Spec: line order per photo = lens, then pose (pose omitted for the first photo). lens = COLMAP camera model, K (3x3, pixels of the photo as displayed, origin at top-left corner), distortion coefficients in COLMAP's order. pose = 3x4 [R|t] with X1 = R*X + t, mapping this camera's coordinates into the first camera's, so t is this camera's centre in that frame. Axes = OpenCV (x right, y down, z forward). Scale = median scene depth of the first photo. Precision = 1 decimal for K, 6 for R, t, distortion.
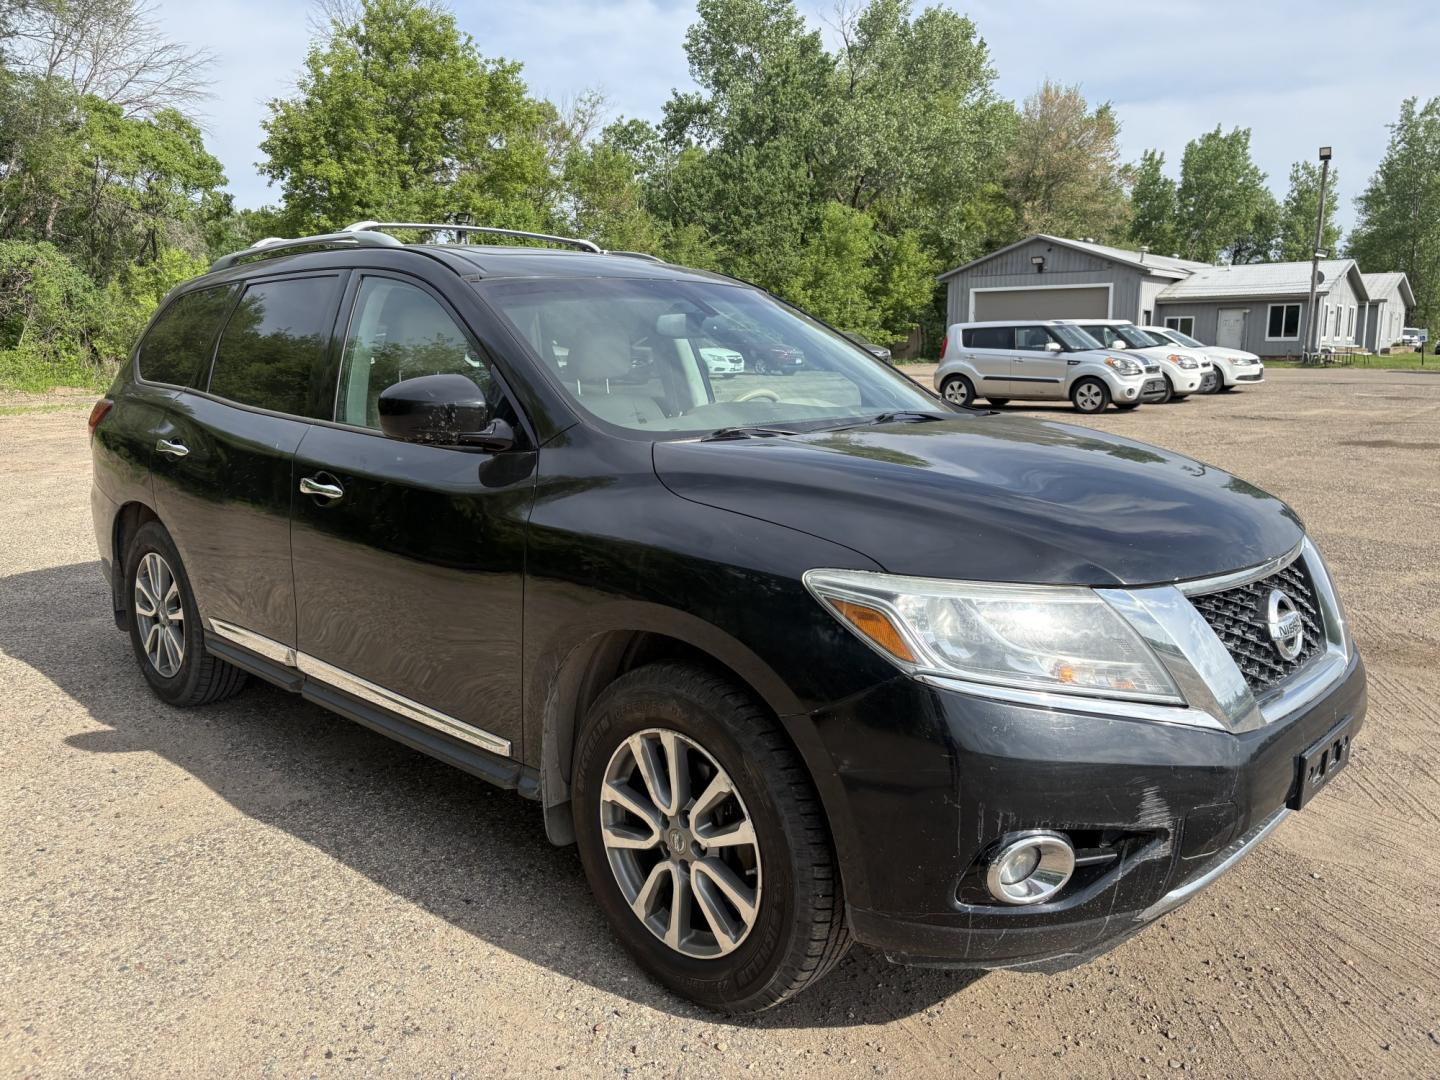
lens RADIAL K [[1032.4, 0, 725.7], [0, 1032.4, 563.0], [0, 0, 1]] dist [0.005014, -0.021617]
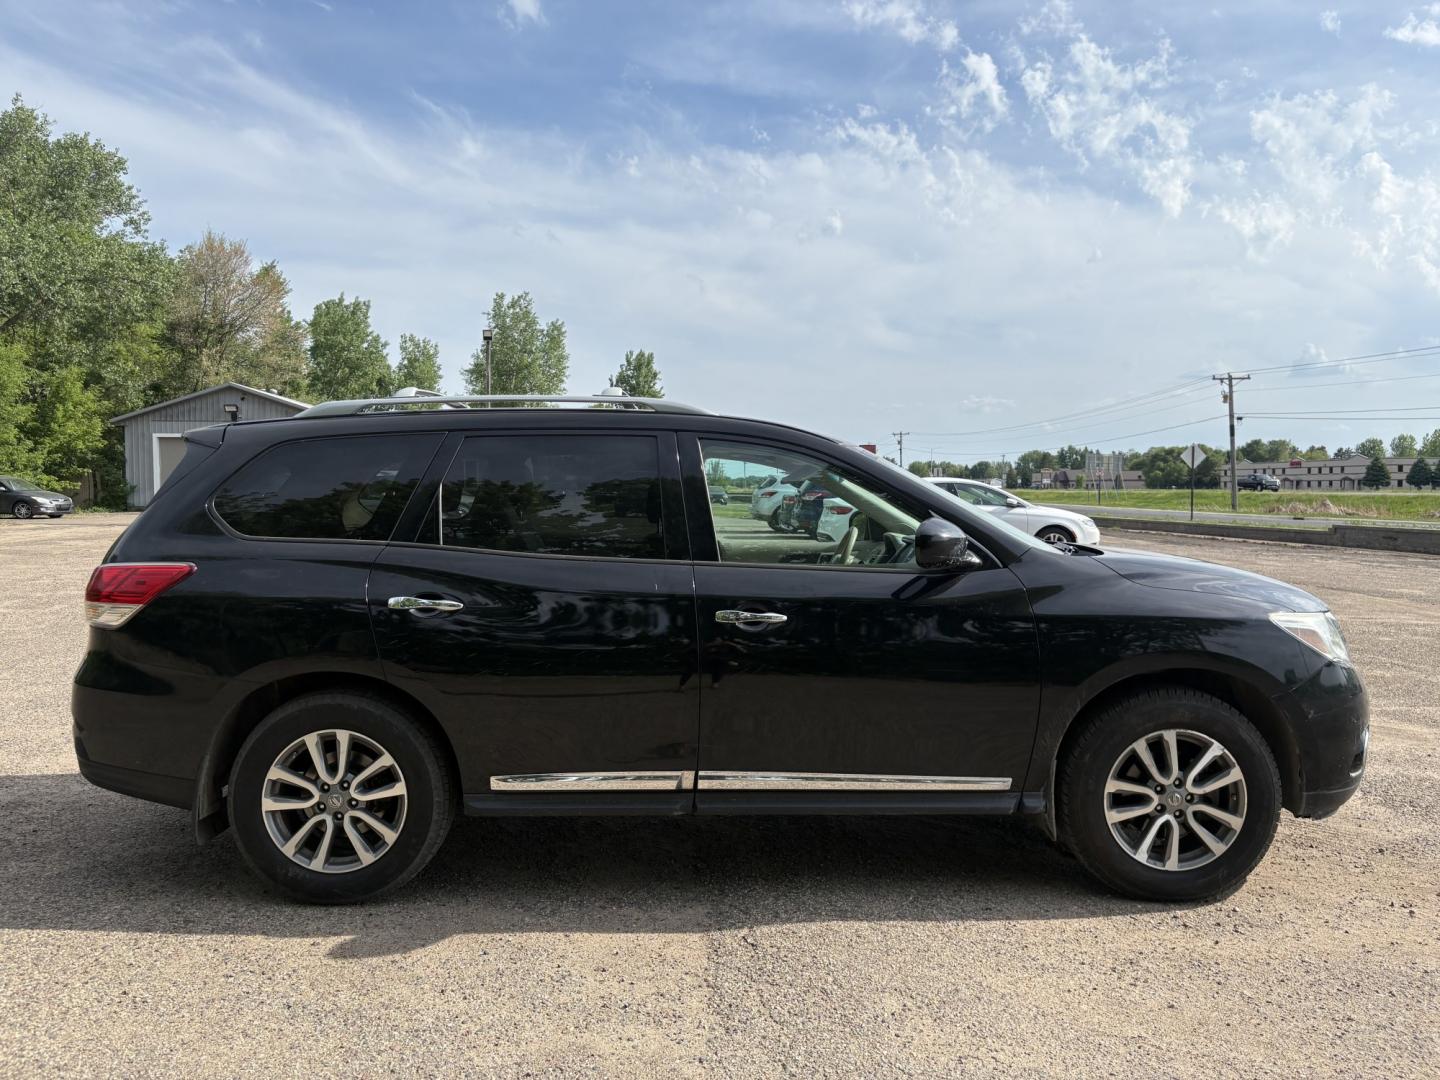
lens RADIAL K [[1032.4, 0, 725.7], [0, 1032.4, 563.0], [0, 0, 1]] dist [0.005014, -0.021617]
pose [[0.733808, -0.035908, 0.678408, -1.518301], [0.131537, 0.987215, -0.090025, -0.040837], [-0.666501, 0.155297, 0.729149, 0.208677]]
